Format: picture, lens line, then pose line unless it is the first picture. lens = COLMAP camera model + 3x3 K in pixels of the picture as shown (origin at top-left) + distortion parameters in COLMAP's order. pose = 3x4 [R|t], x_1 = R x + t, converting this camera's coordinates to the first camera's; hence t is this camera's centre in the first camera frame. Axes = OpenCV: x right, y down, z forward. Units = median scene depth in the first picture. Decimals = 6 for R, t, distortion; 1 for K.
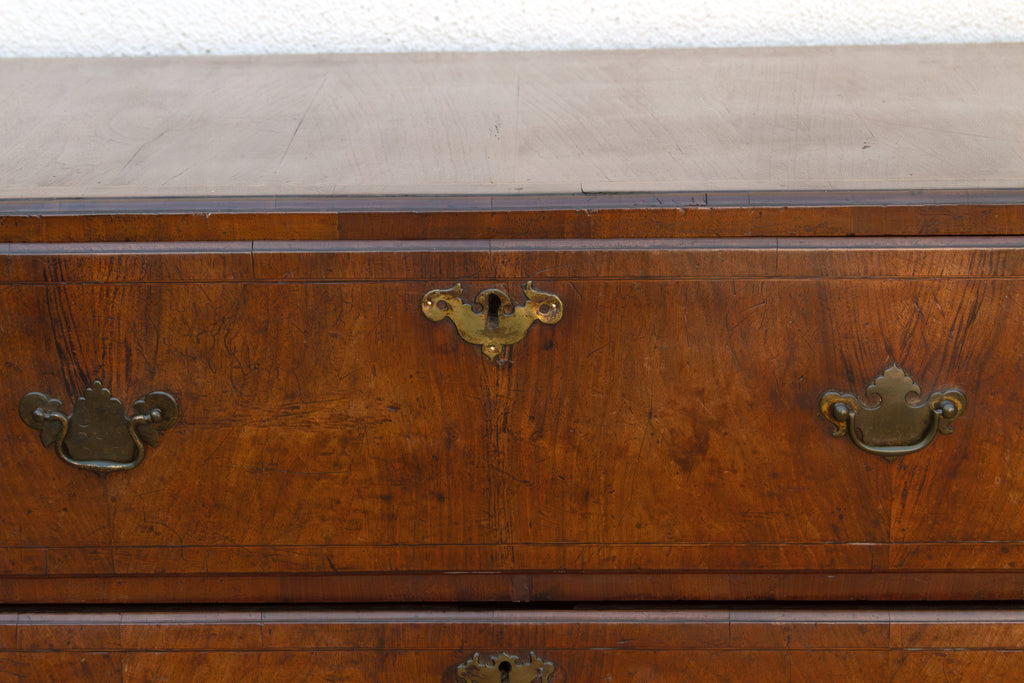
lens RADIAL K [[2123.5, 0, 487.2], [0, 2123.5, 341.6], [0, 0, 1]] dist [0.011964, -0.105145]
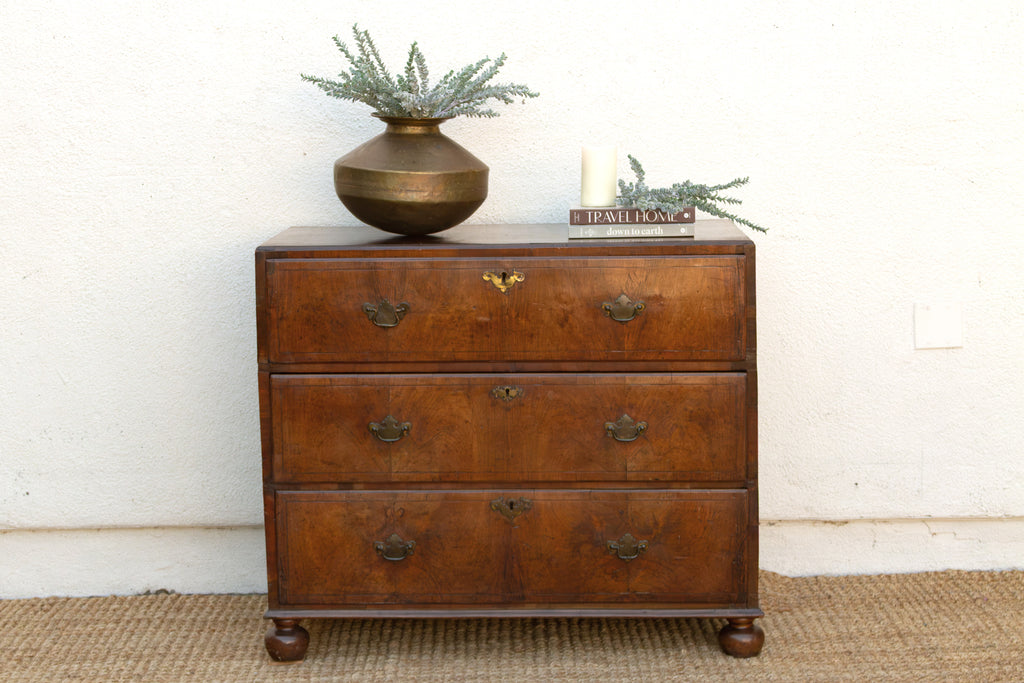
lens RADIAL K [[1702.3, 0, 457.8], [0, 1702.3, 343.4], [0, 0, 1]] dist [0.012169, -0.016997]
pose [[0.999356, 0.002116, -0.035826, 0.026364], [-0.007629, 0.987974, -0.154434, 0.497579], [0.035069, 0.154608, 0.987353, -1.627316]]
